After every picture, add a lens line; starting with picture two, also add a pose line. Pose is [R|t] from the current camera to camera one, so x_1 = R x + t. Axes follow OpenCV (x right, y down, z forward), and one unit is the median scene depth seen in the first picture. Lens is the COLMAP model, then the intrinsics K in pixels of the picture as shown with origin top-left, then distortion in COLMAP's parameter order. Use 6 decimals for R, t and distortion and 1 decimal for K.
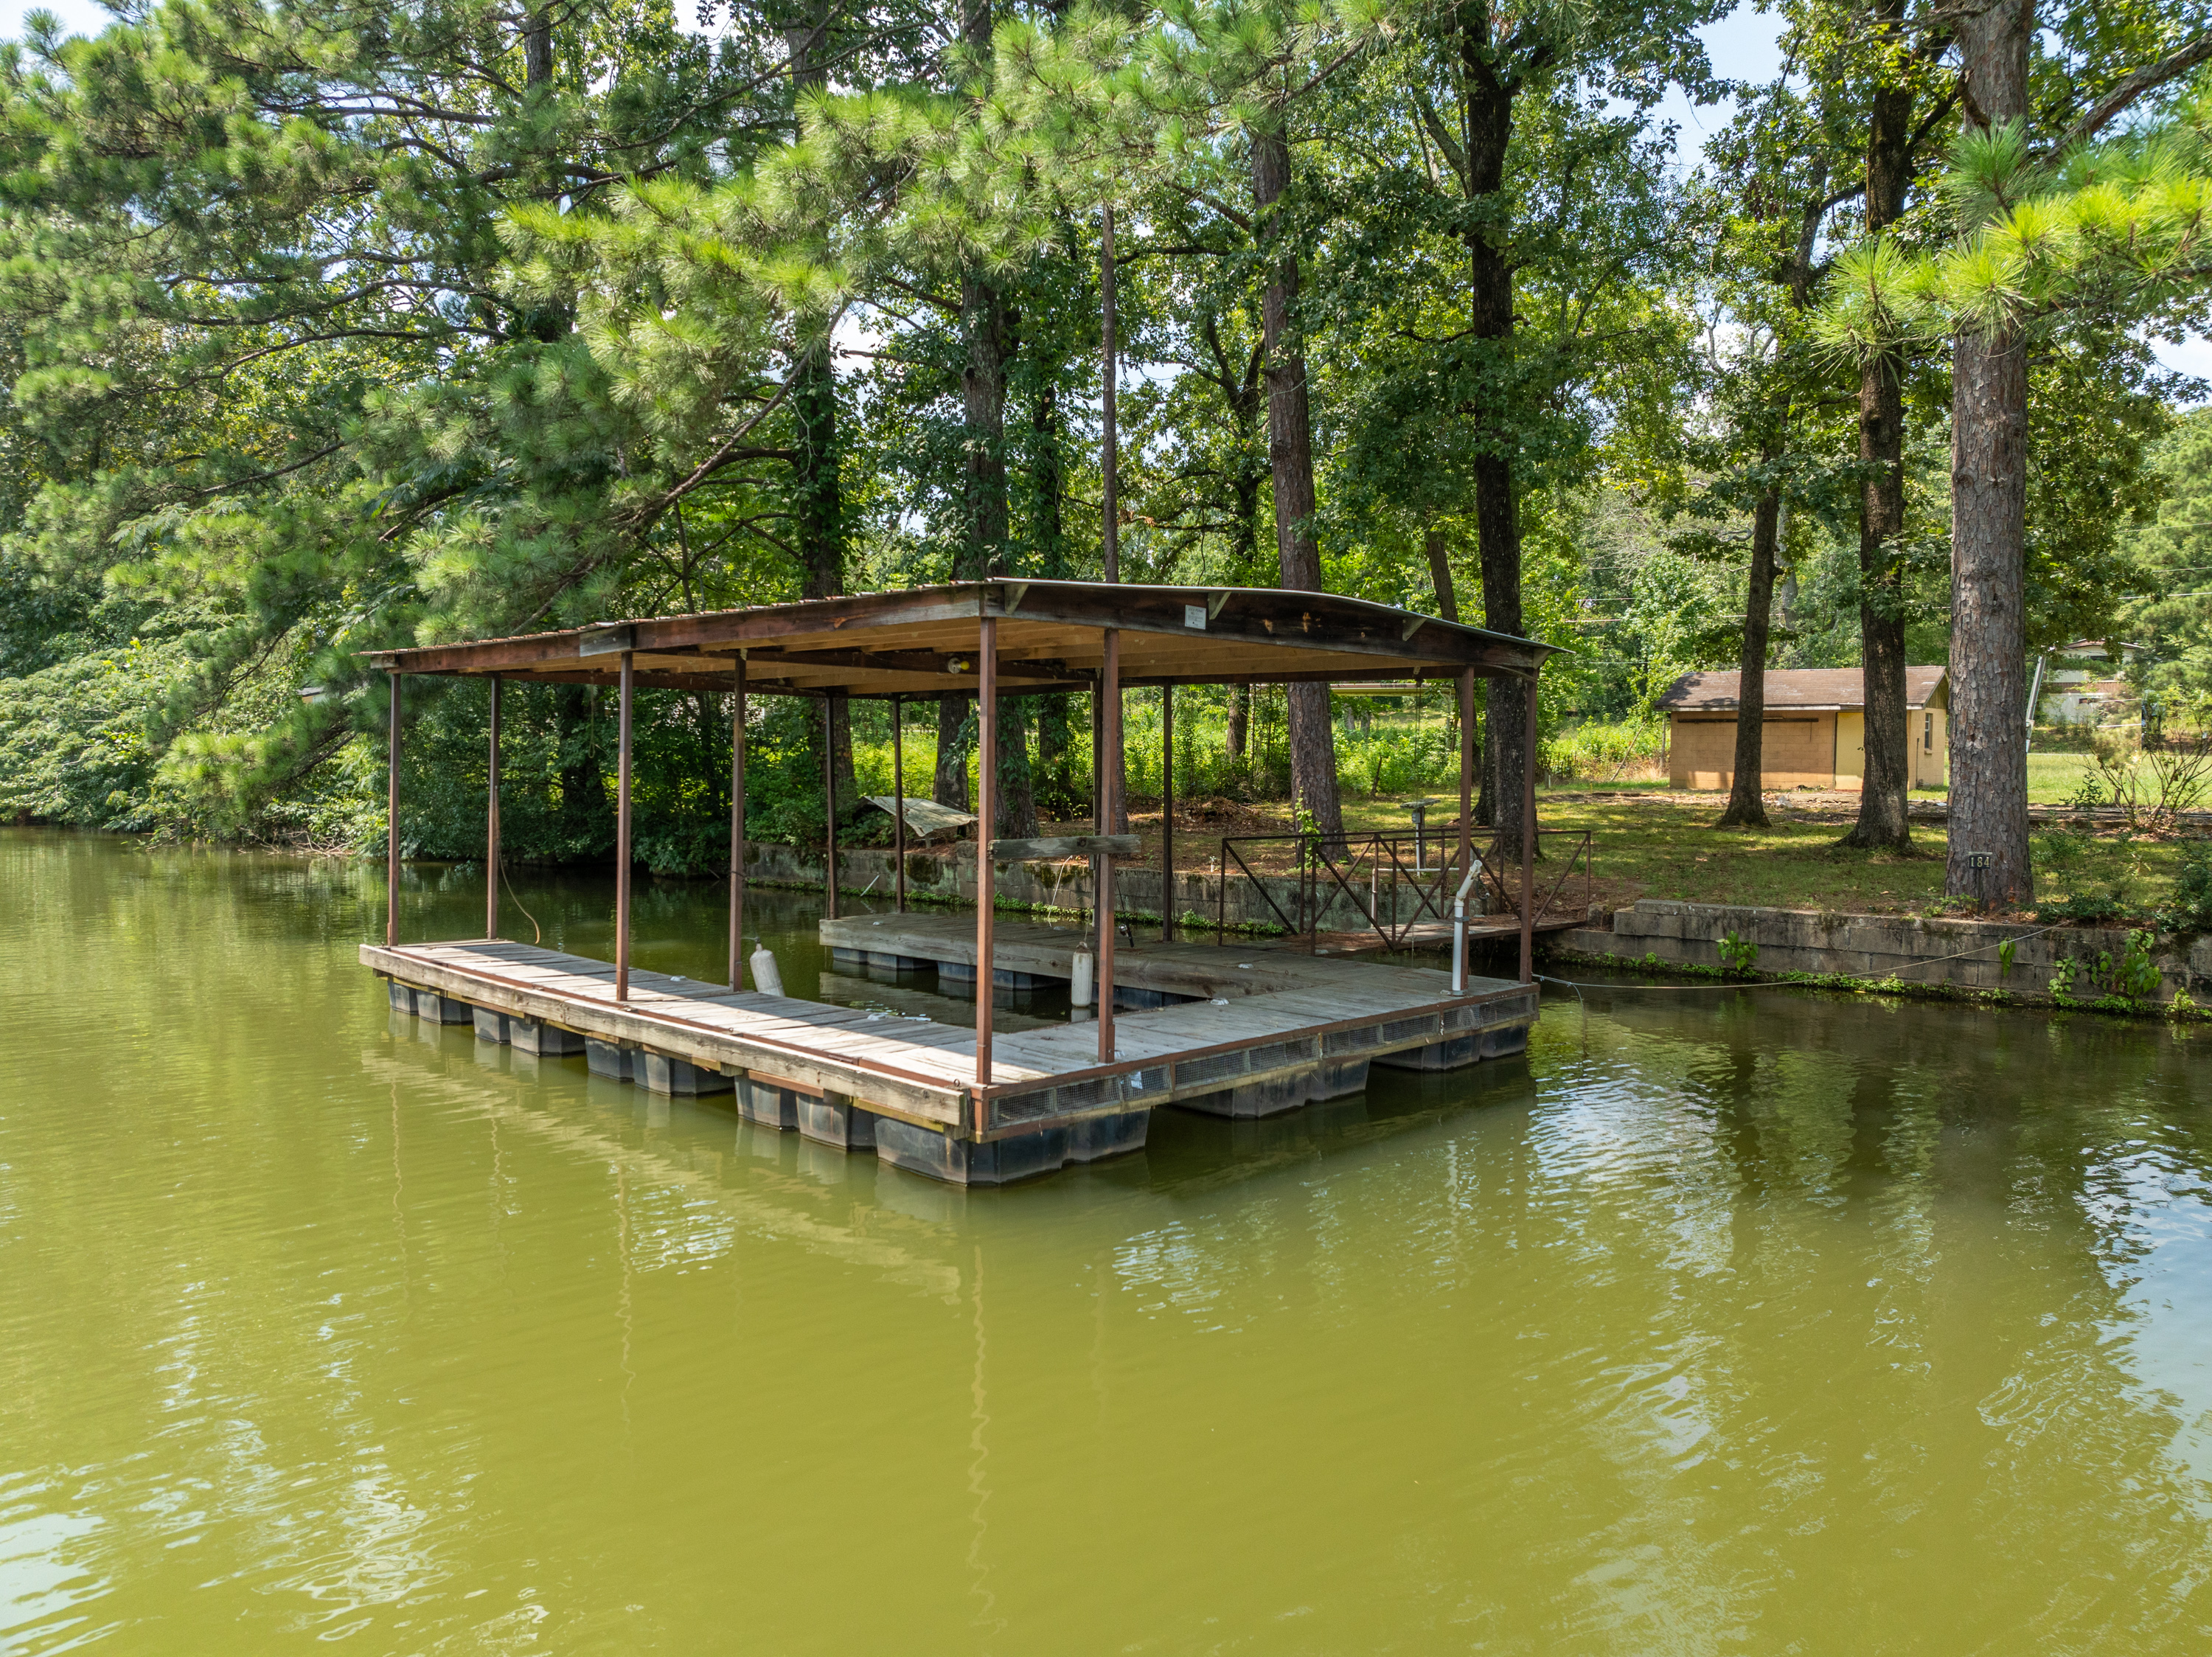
lens RADIAL K [[1565.3, 0, 1106.0], [0, 1565.3, 828.5], [0, 0, 1]] dist [-0.046719, 0.011193]
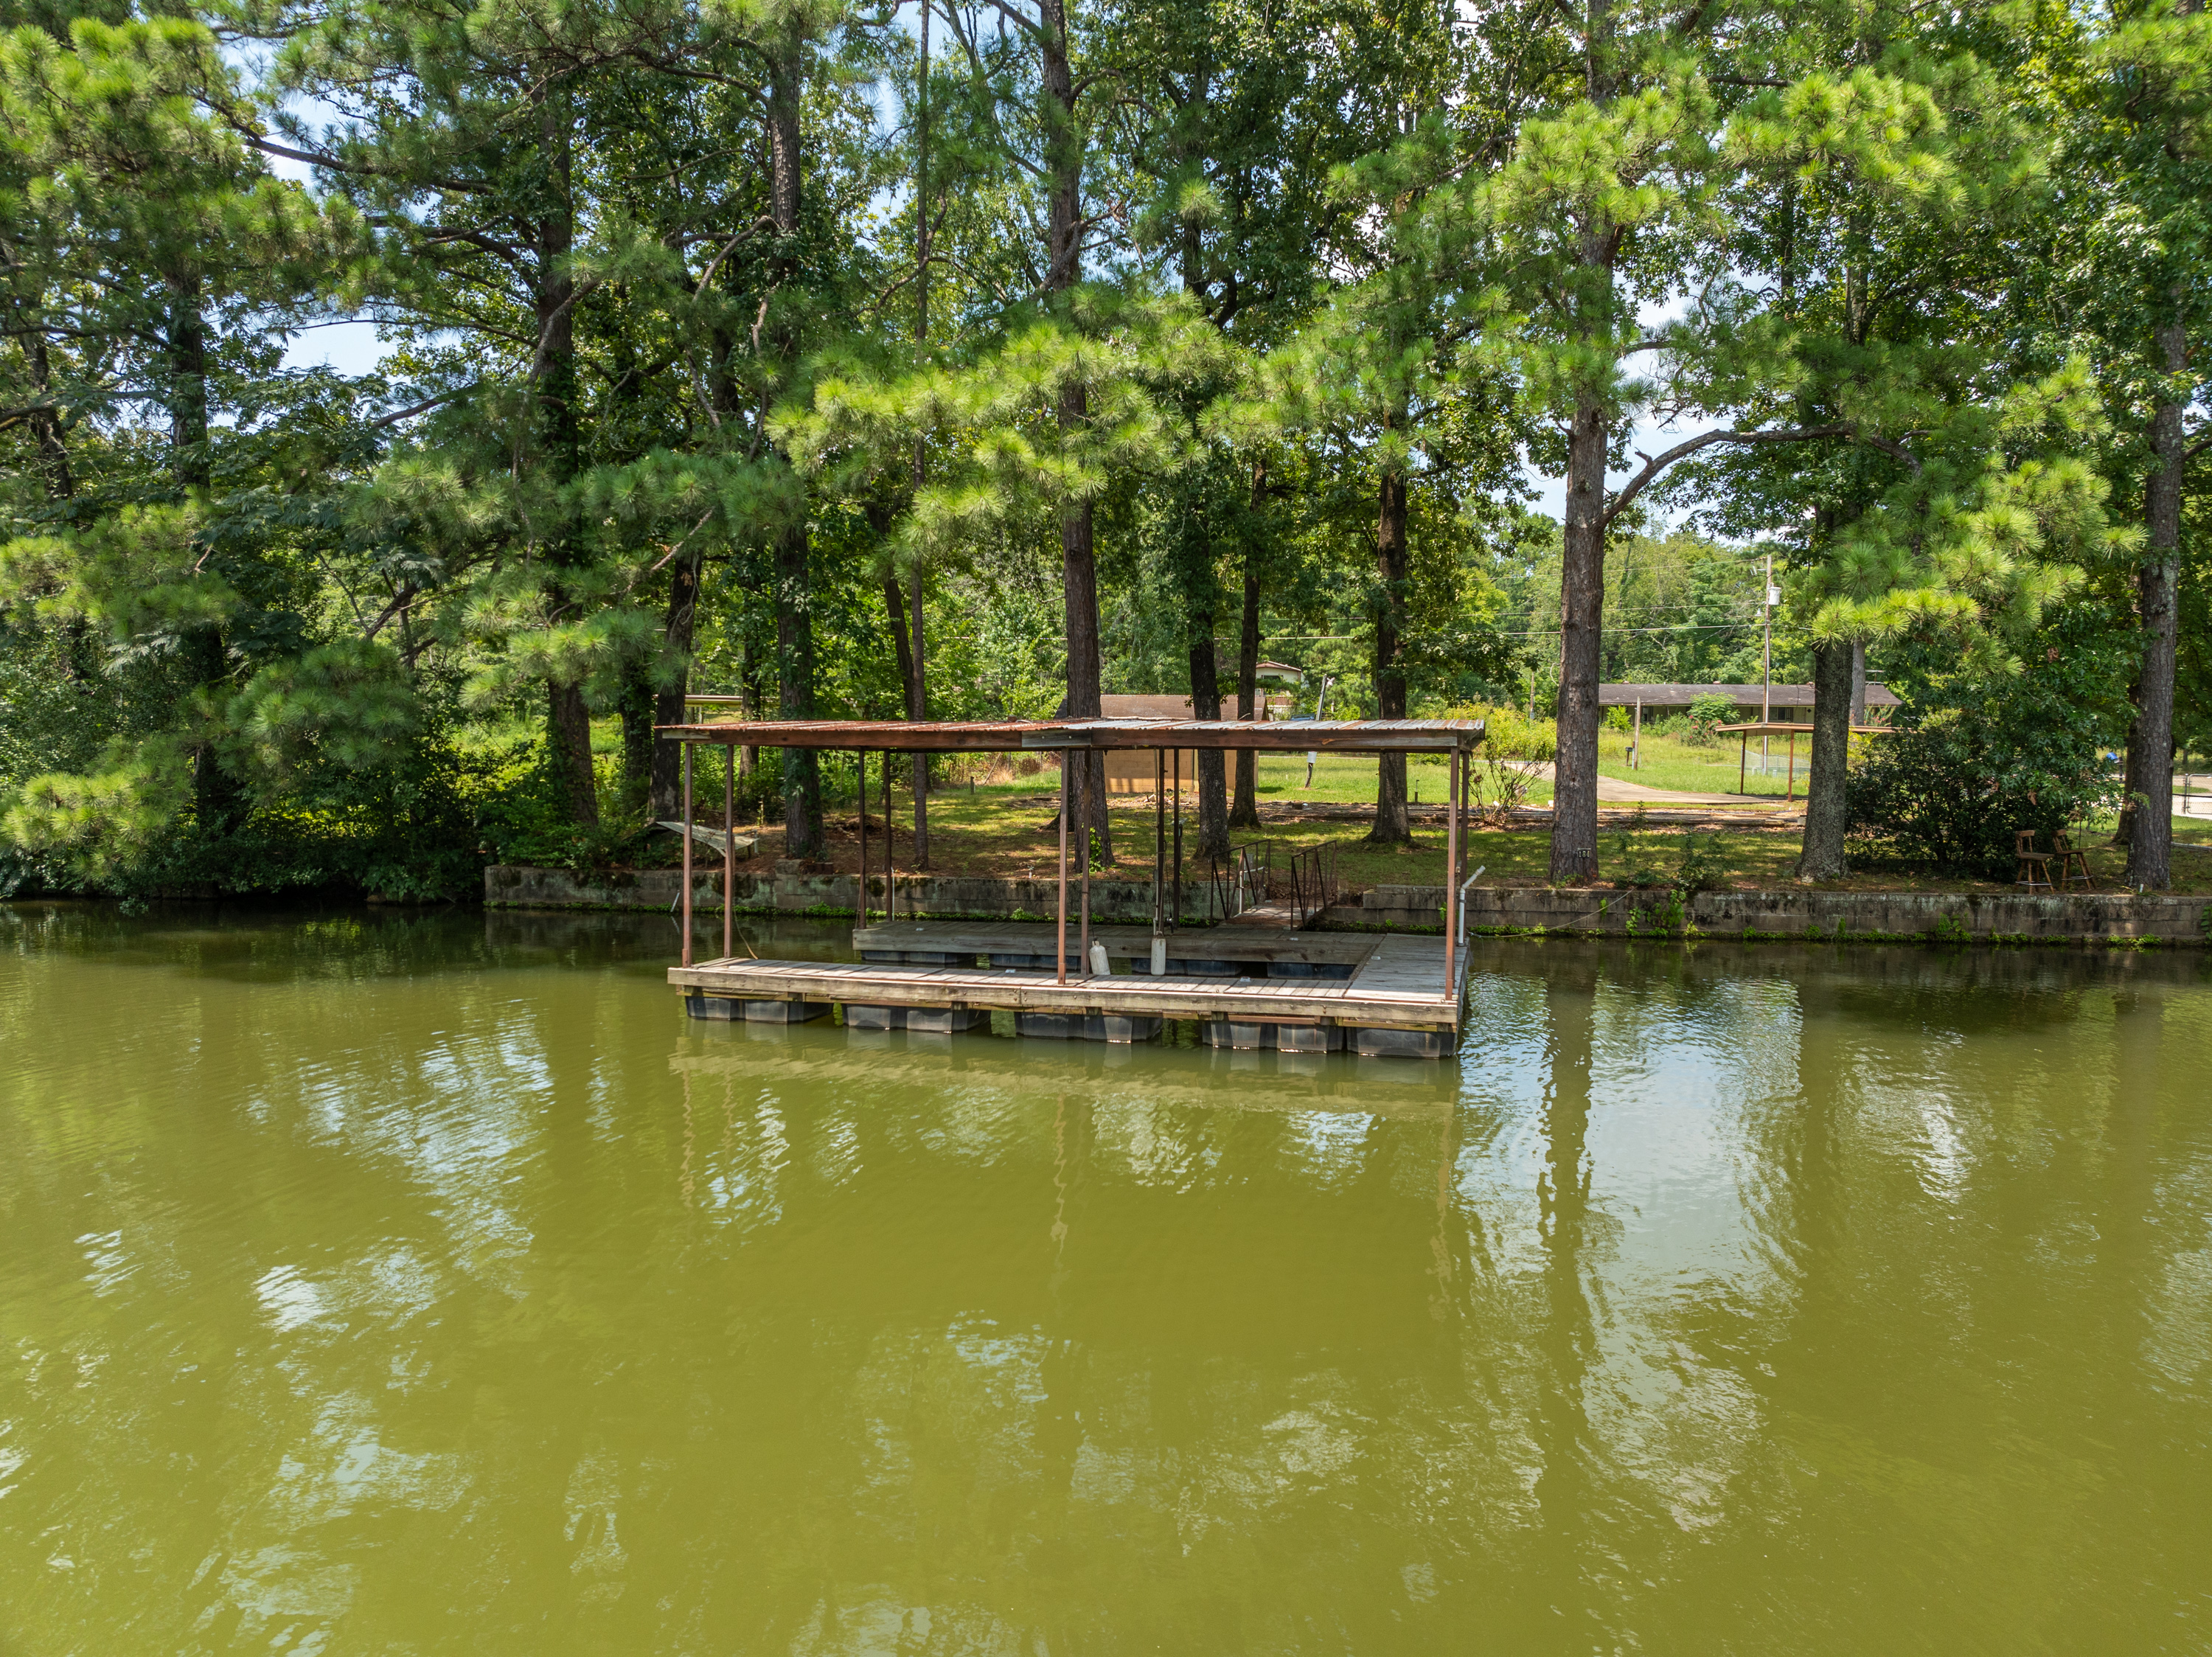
lens RADIAL K [[1565.3, 0, 1106.0], [0, 1565.3, 828.5], [0, 0, 1]] dist [-0.046719, 0.011193]
pose [[0.863841, -0.025250, 0.503132, -0.739099], [0.022123, 0.999681, 0.012186, -0.038459], [-0.503279, 0.000604, 0.864124, -0.208703]]
